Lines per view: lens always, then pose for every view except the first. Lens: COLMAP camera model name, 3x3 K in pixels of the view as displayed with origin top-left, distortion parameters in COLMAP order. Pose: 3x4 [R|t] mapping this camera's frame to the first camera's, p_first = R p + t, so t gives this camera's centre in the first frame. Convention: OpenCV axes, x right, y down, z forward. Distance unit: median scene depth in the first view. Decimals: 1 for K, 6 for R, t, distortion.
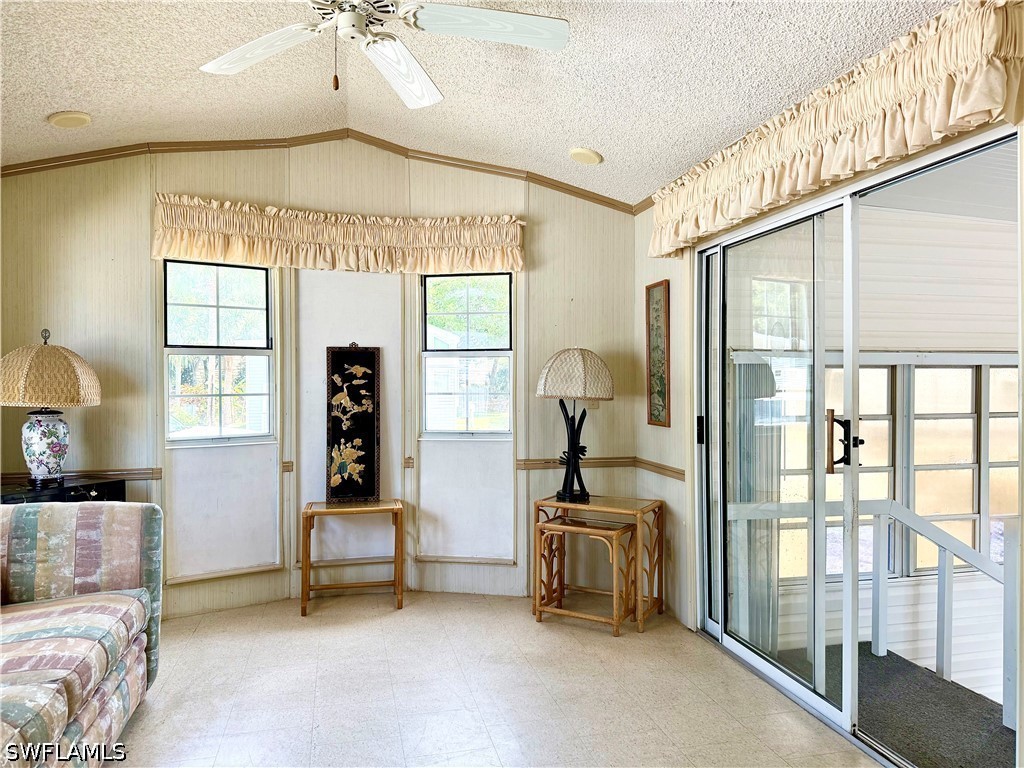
lens RADIAL K [[722.7, 0, 509.6], [0, 722.7, 385.9], [0, 0, 1]] dist [0.116245, -0.148812]
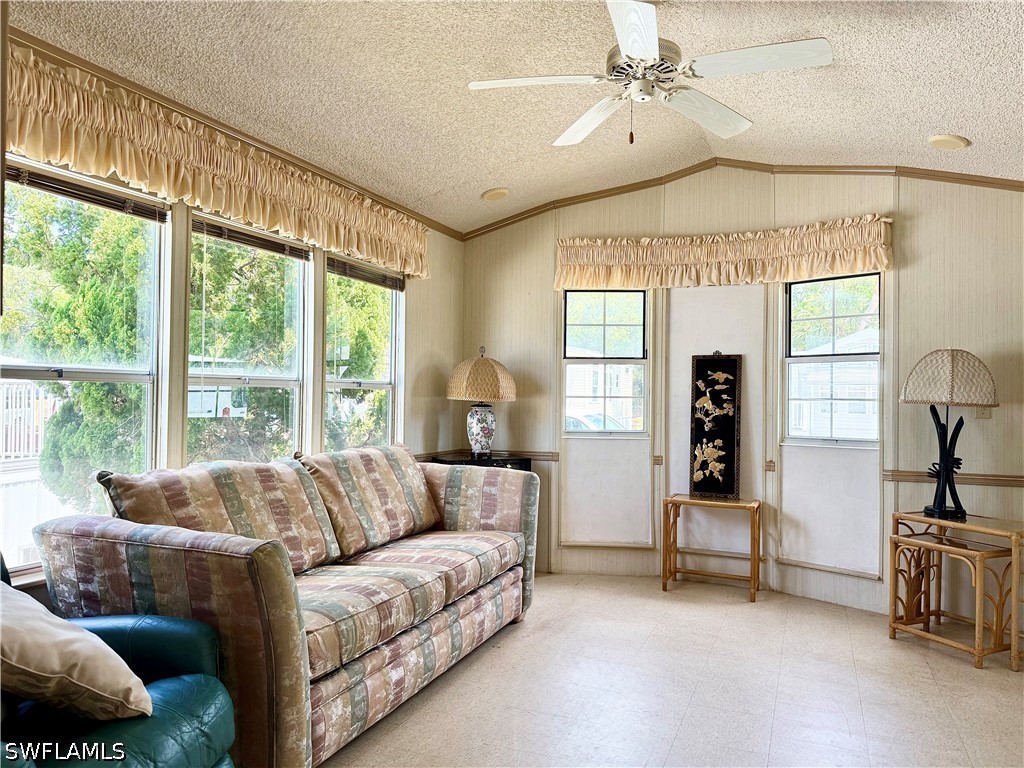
lens RADIAL K [[722.7, 0, 509.6], [0, 722.7, 385.9], [0, 0, 1]] dist [0.116245, -0.148812]
pose [[0.808013, 0.001120, -0.589164, 0.184786], [-0.017698, 0.999593, -0.022372, 0.023312], [0.588899, 0.028504, 0.807704, -0.065574]]
